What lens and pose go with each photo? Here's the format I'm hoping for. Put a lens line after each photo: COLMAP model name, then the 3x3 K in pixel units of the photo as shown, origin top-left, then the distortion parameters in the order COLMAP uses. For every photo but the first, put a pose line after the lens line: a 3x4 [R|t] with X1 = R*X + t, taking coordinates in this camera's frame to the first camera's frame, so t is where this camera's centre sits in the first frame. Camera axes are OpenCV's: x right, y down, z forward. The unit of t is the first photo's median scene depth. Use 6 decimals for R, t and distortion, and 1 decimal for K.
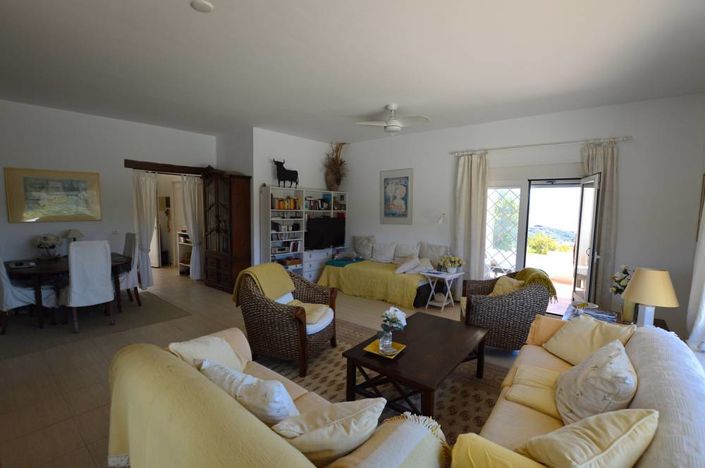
lens RADIAL K [[312.6, 0, 348.7], [0, 312.6, 235.7], [0, 0, 1]] dist [-0.026169, -0.000049]
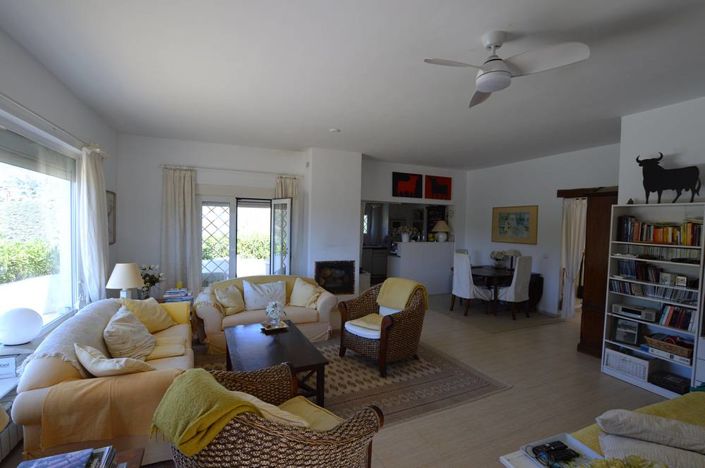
lens RADIAL K [[312.6, 0, 348.7], [0, 312.6, 235.7], [0, 0, 1]] dist [-0.026169, -0.000049]
pose [[-0.412138, 0.009176, -0.911075, 0.543539], [-0.116725, 0.991178, 0.062785, -0.072711], [0.903614, 0.132221, -0.407431, 0.790296]]
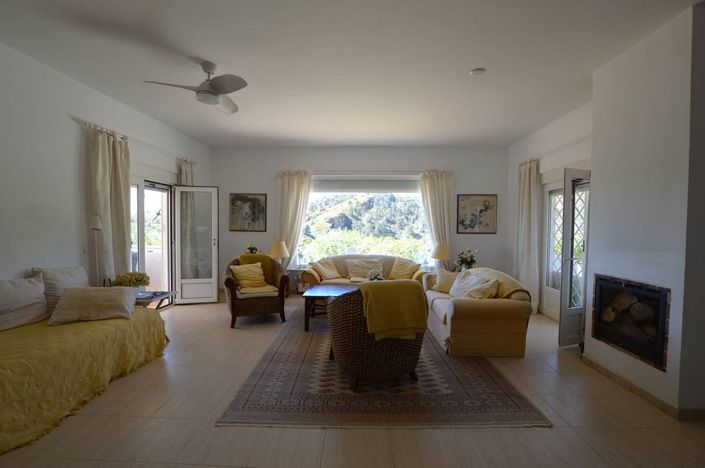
lens RADIAL K [[290.4, 0, 352.5], [0, 290.4, 234.0], [0, 0, 1]] dist [-0.000194, -0.000009]
pose [[-0.665671, -0.042815, 0.745016, -0.487182], [0.052448, 0.993200, 0.103940, -0.058333], [-0.744400, 0.108265, -0.658899, 0.953259]]
